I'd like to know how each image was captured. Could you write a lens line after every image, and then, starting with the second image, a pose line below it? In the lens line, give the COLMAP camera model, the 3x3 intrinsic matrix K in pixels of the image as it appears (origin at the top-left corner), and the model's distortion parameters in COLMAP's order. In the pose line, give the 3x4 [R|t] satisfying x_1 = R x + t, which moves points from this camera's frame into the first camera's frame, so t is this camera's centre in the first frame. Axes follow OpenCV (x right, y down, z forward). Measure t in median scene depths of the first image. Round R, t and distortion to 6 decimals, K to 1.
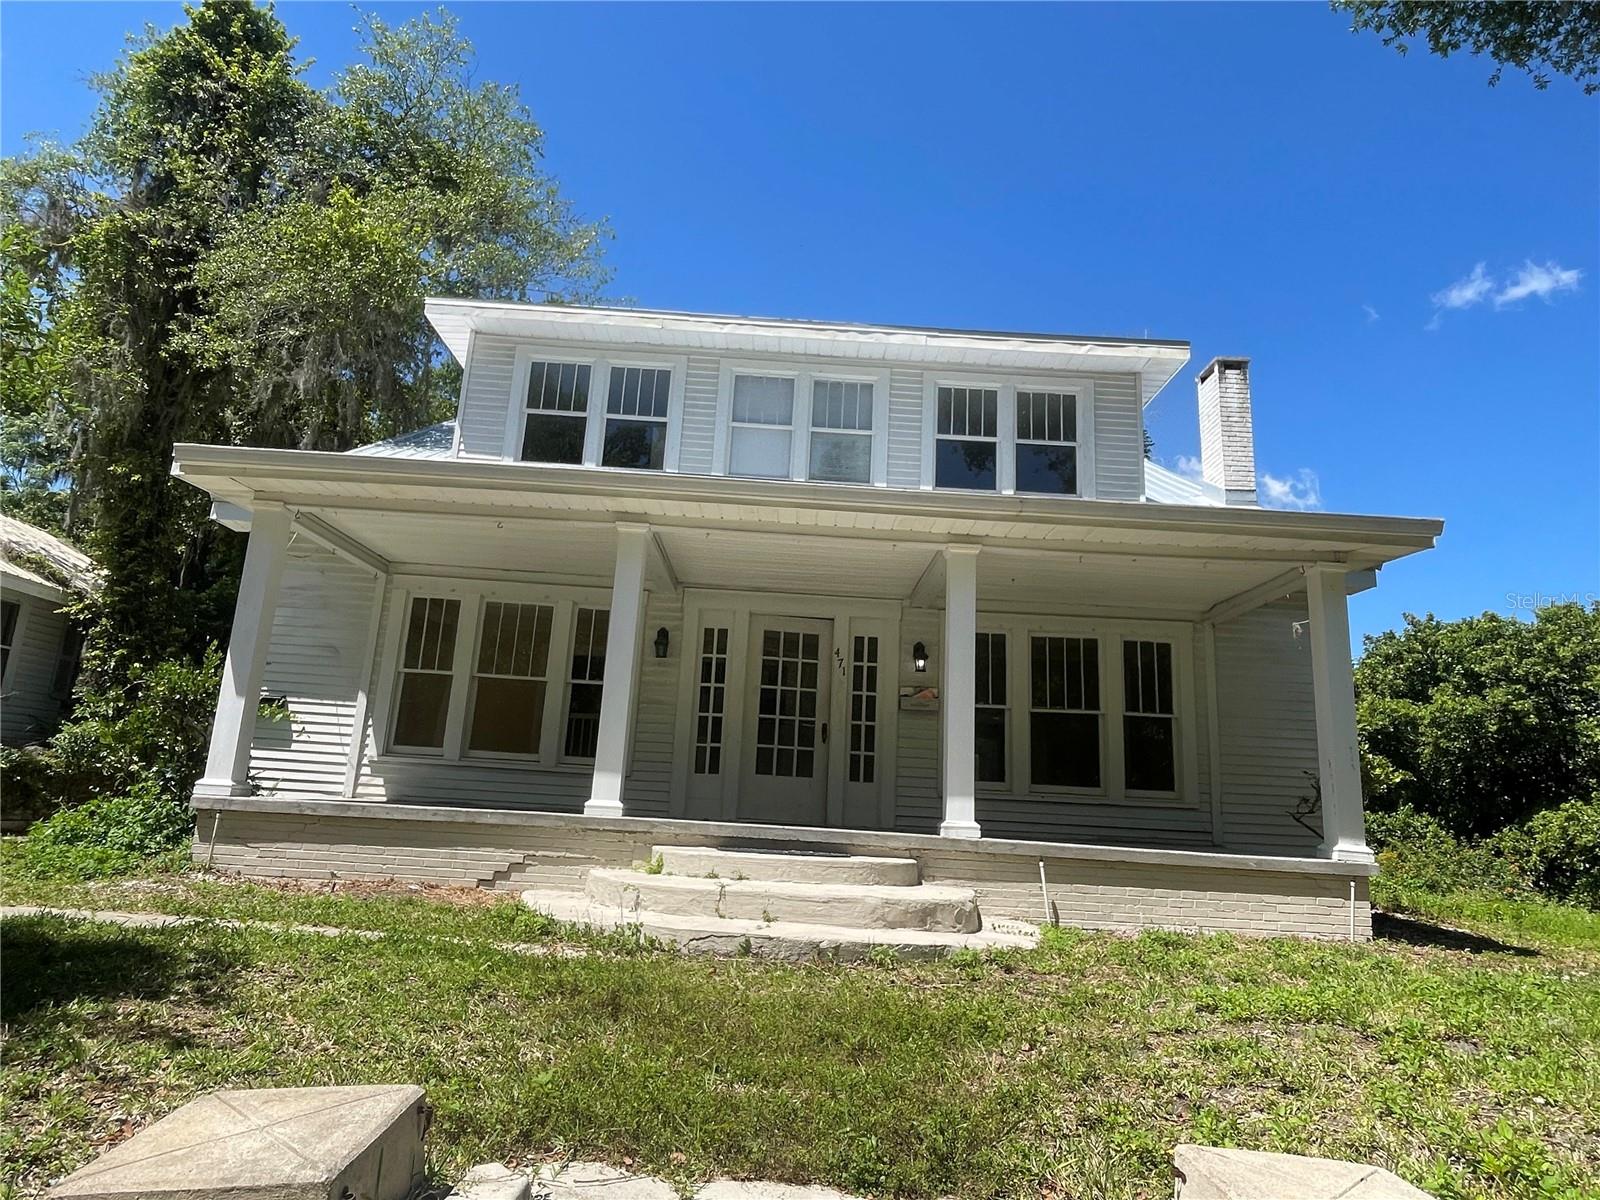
lens RADIAL K [[918.0, 0, 800.0], [0, 918.0, 600.0], [0, 0, 1]] dist [0.013562, -0.022931]
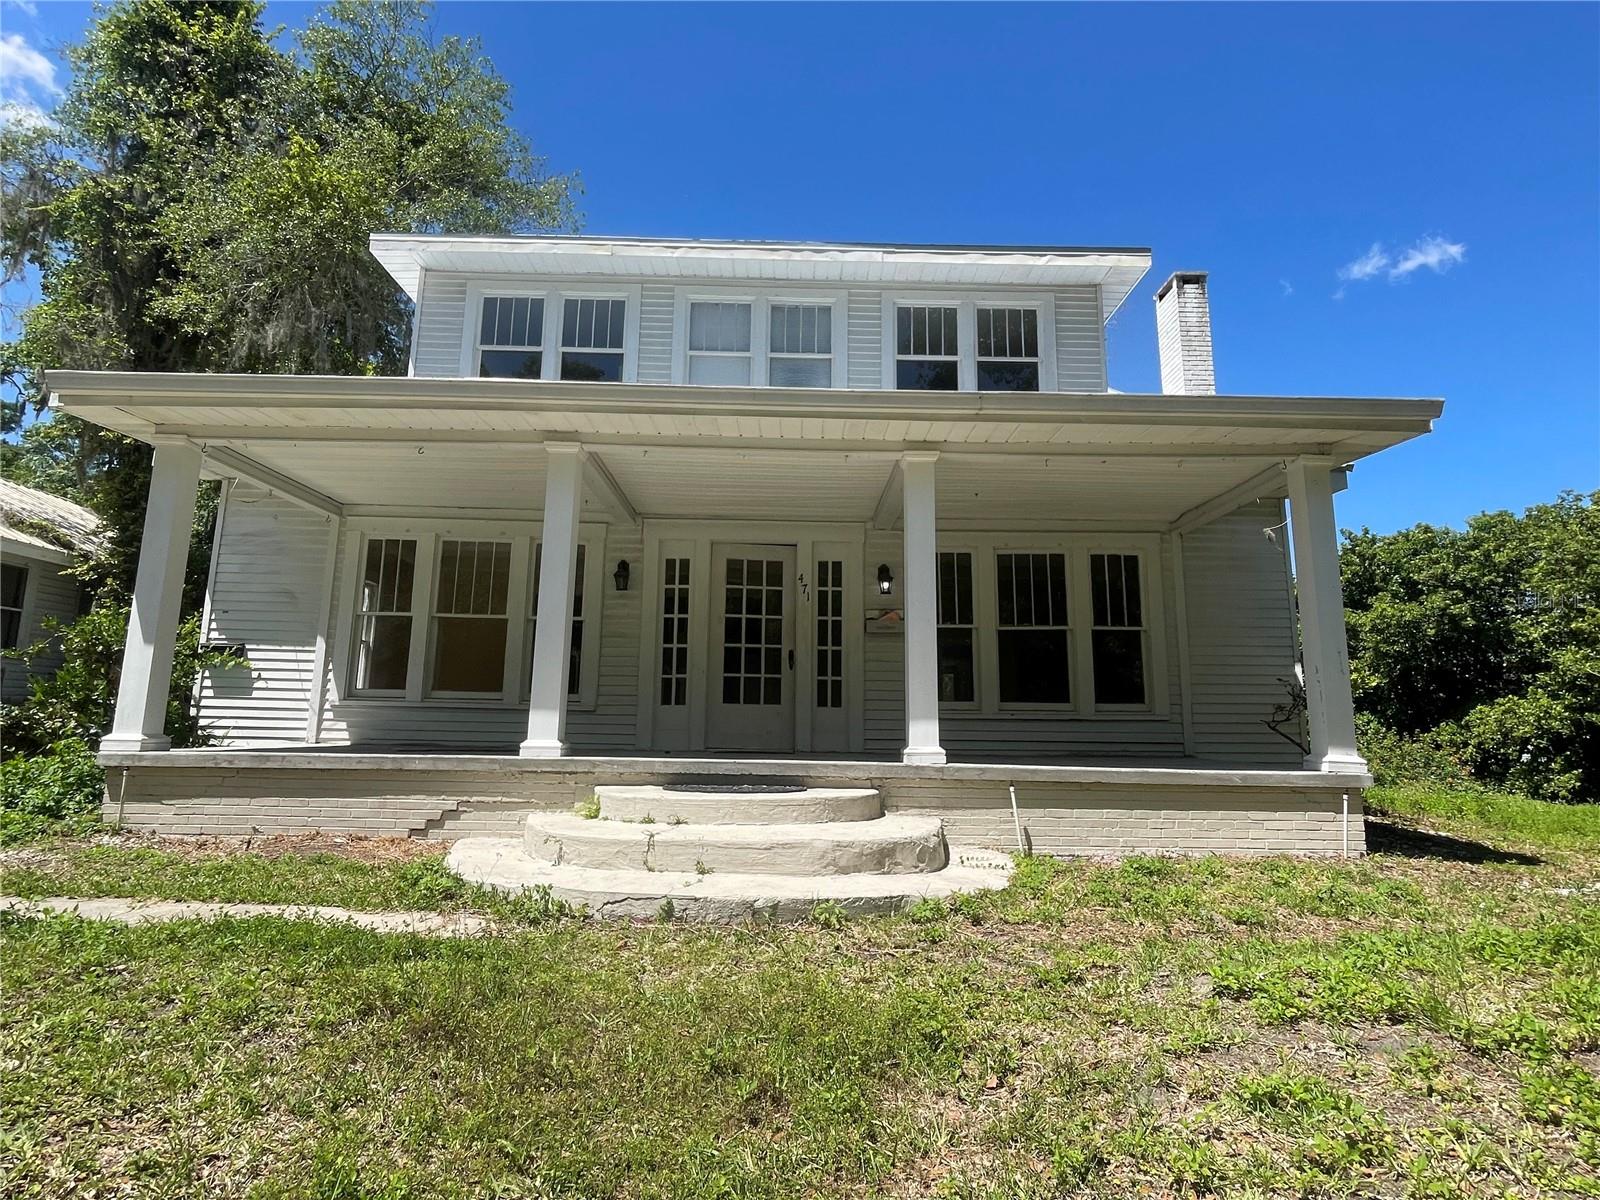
lens RADIAL K [[793.4, 0, 803.1], [0, 793.4, 593.2], [0, 0, 1]] dist [0.000344, -0.000815]
pose [[0.999223, -0.039370, 0.001633, 0.040843], [0.039211, 0.997580, 0.057420, 0.024520], [-0.003890, -0.057312, 0.998349, 0.148547]]
